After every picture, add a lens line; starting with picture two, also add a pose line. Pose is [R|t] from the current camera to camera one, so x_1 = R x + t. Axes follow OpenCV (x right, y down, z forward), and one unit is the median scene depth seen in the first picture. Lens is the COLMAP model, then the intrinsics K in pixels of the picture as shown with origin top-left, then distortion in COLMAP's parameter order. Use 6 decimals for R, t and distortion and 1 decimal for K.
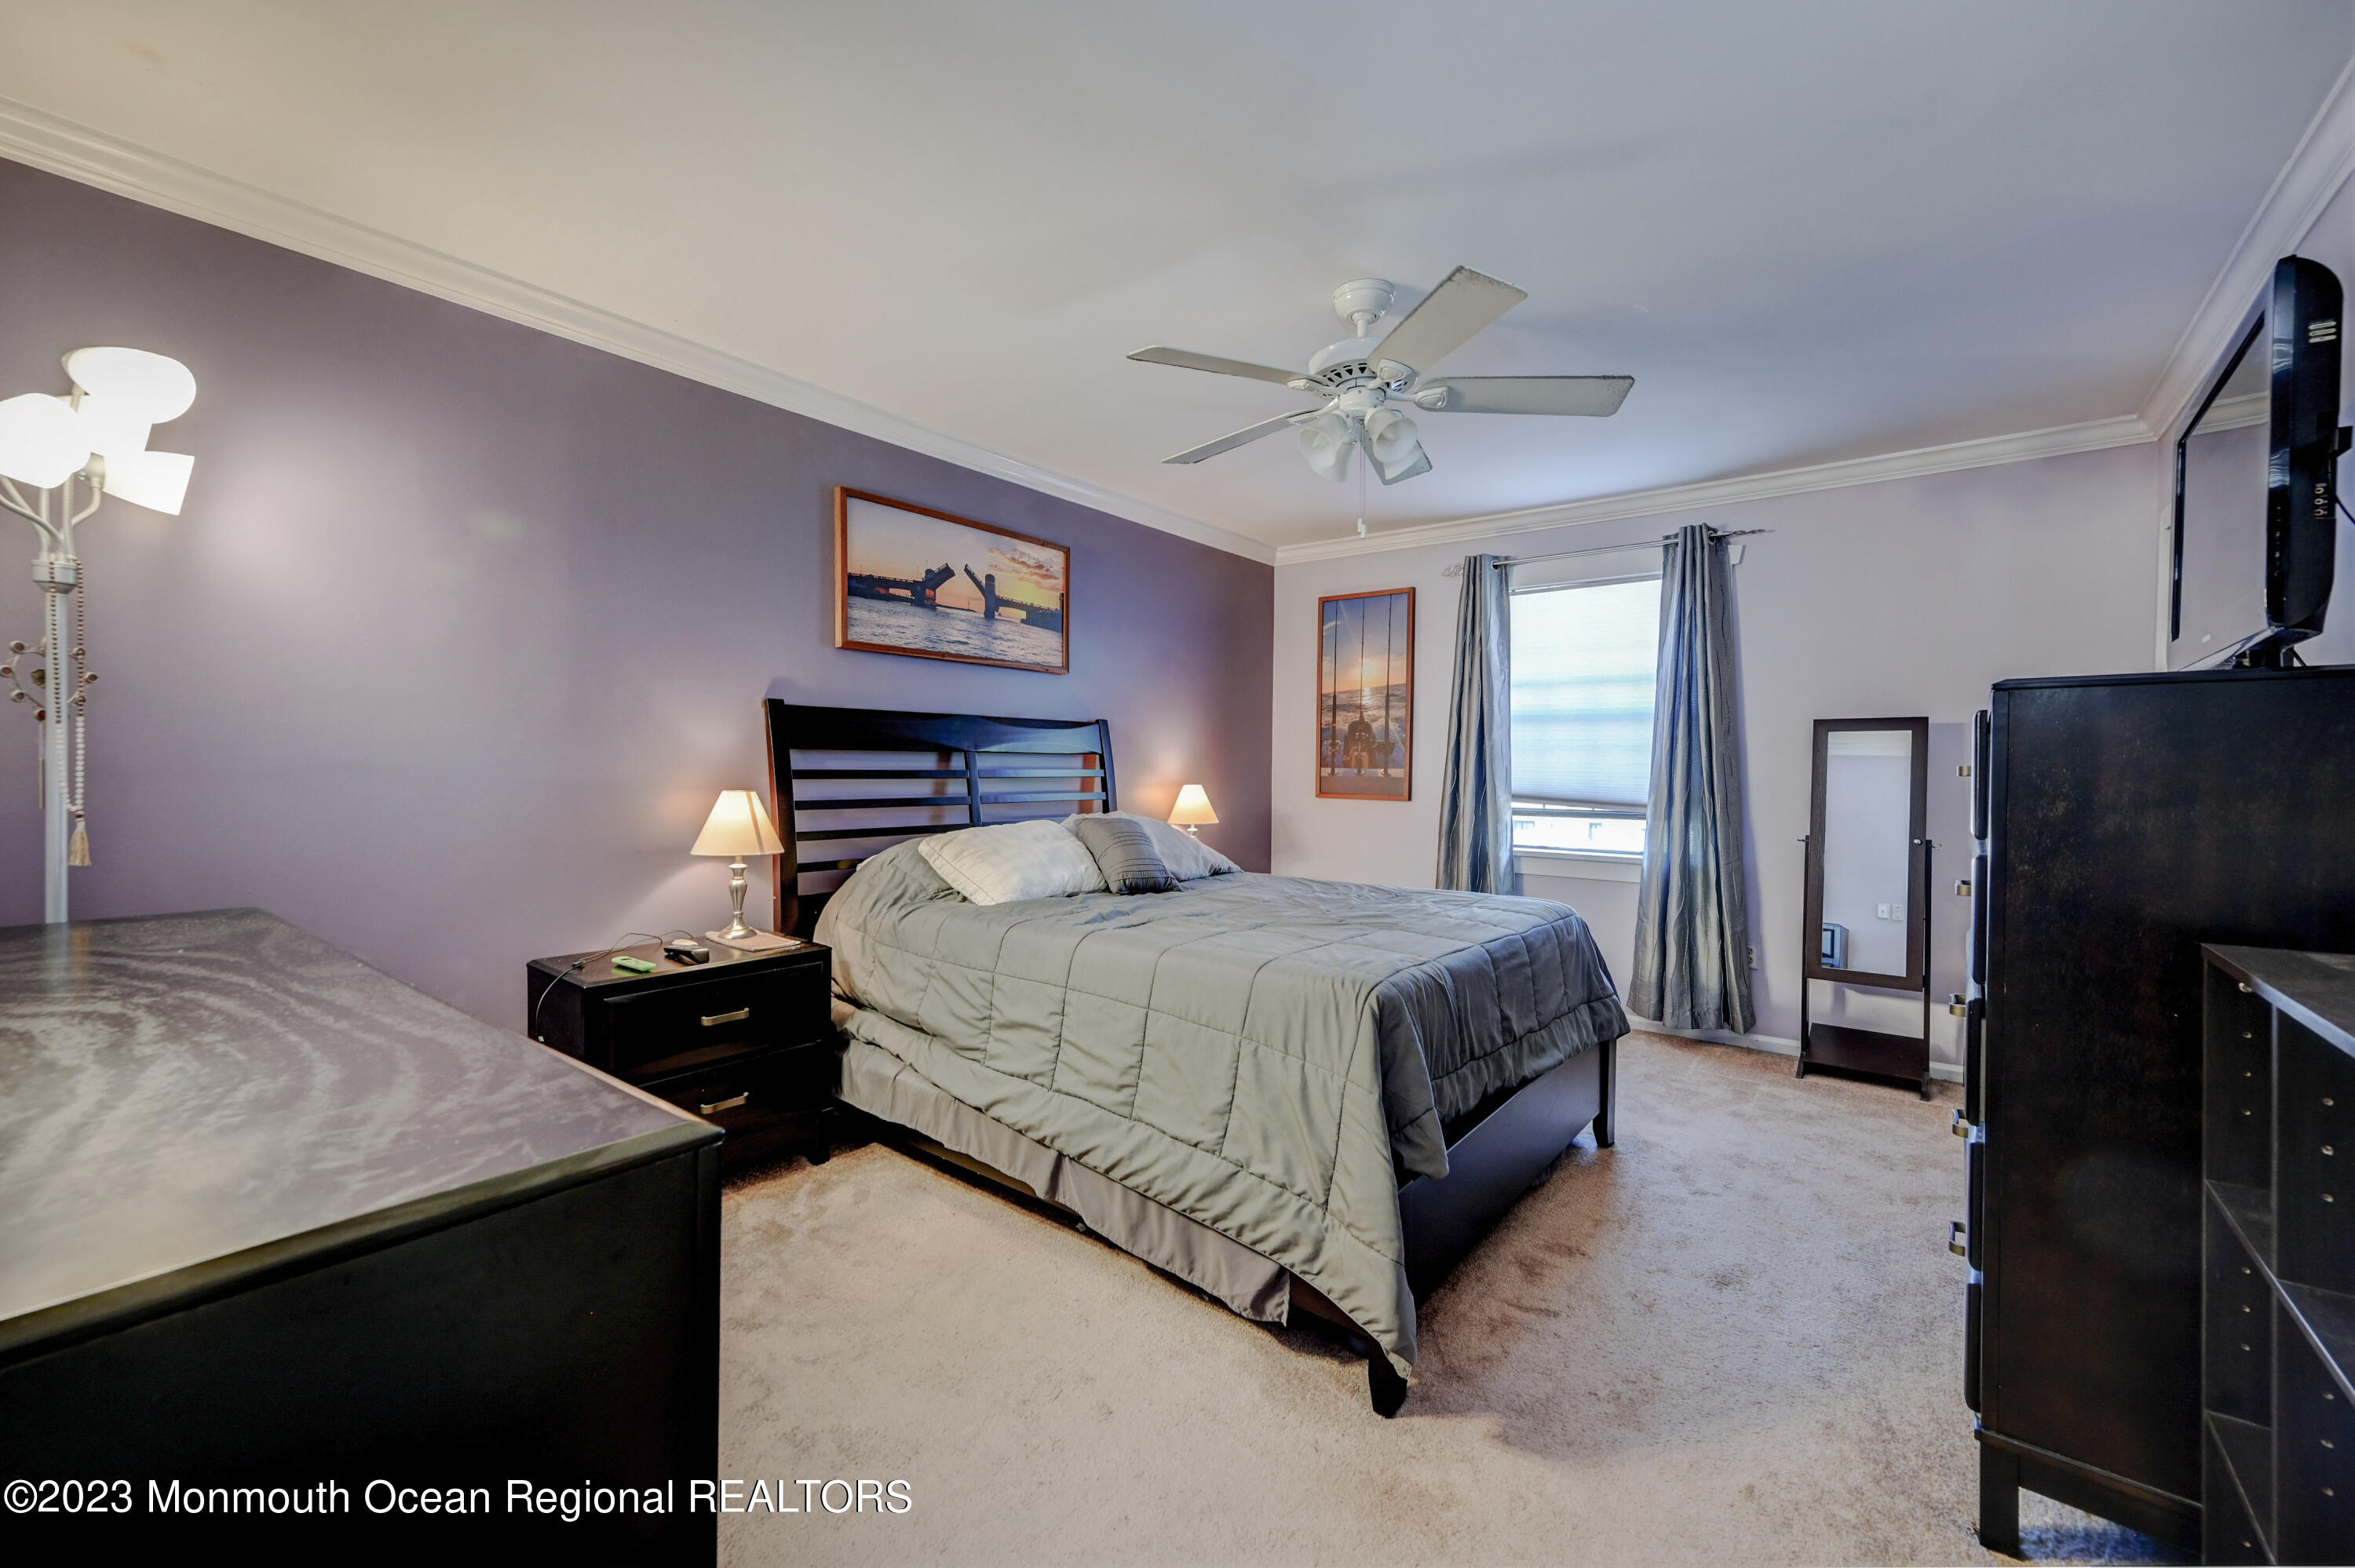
lens RADIAL K [[957.4, 0, 1181.0], [0, 957.4, 776.0], [0, 0, 1]] dist [-0.000926, 0.000467]
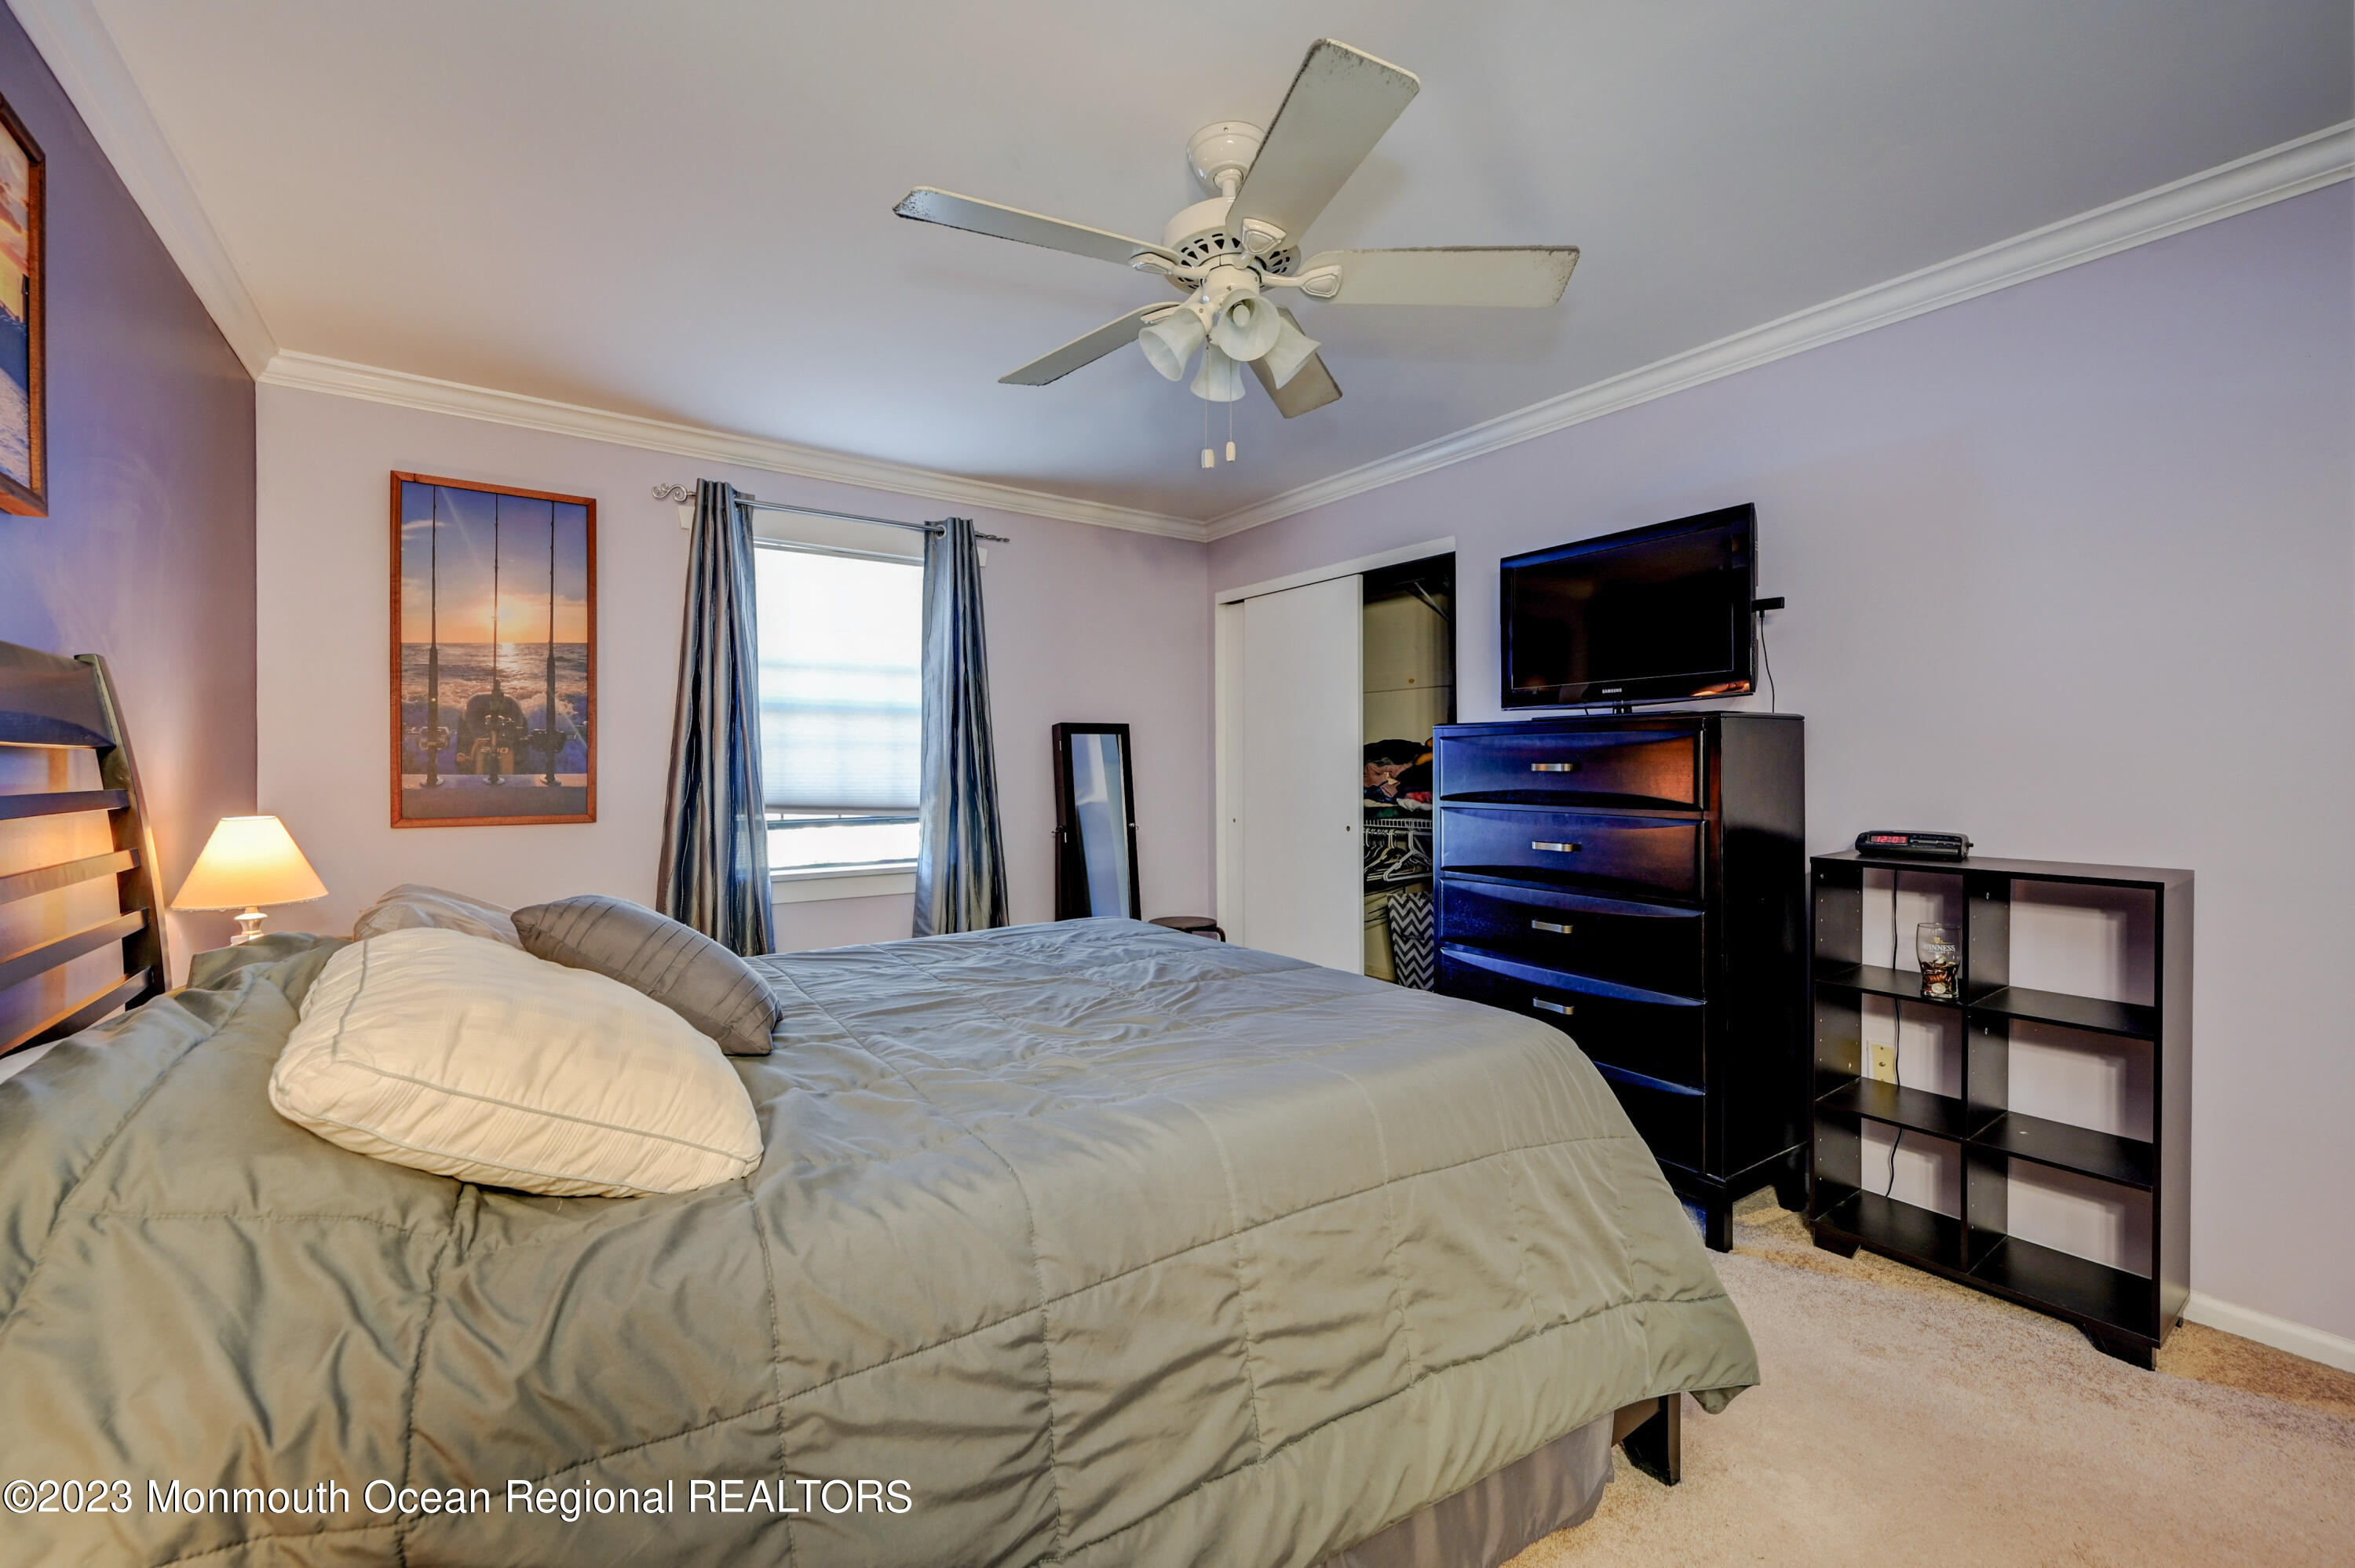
lens RADIAL K [[957.4, 0, 1182.8], [0, 957.4, 762.9], [0, 0, 1]] dist [-0.000926, 0.000467]
pose [[0.278367, -0.008320, 0.960439, -0.281515], [0.018608, 0.999822, 0.003268, -0.009095], [-0.960295, 0.016962, 0.278472, 0.421514]]
